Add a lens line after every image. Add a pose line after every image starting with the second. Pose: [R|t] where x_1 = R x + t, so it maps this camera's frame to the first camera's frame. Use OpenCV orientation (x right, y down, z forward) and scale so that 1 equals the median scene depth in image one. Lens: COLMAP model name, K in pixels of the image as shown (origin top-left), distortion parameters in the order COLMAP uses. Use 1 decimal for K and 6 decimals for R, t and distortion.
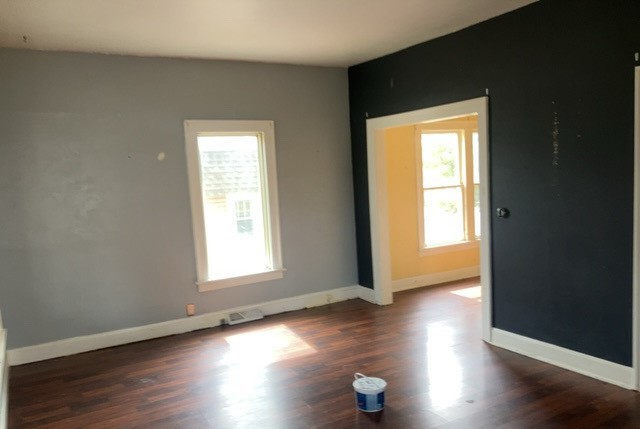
lens RADIAL K [[536.8, 0, 319.6], [0, 536.8, 215.3], [0, 0, 1]] dist [0.012706, 0.005969]
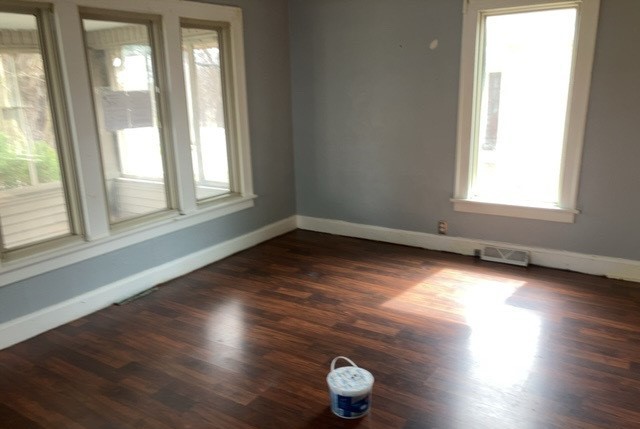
lens RADIAL K [[536.8, 0, 319.2], [0, 536.8, 220.0], [0, 0, 1]] dist [0.012706, 0.005969]
pose [[0.418277, 0.262746, -0.869488, 0.432963], [-0.061757, 0.963260, 0.261374, -0.052304], [0.906218, -0.055630, 0.419136, 0.449709]]
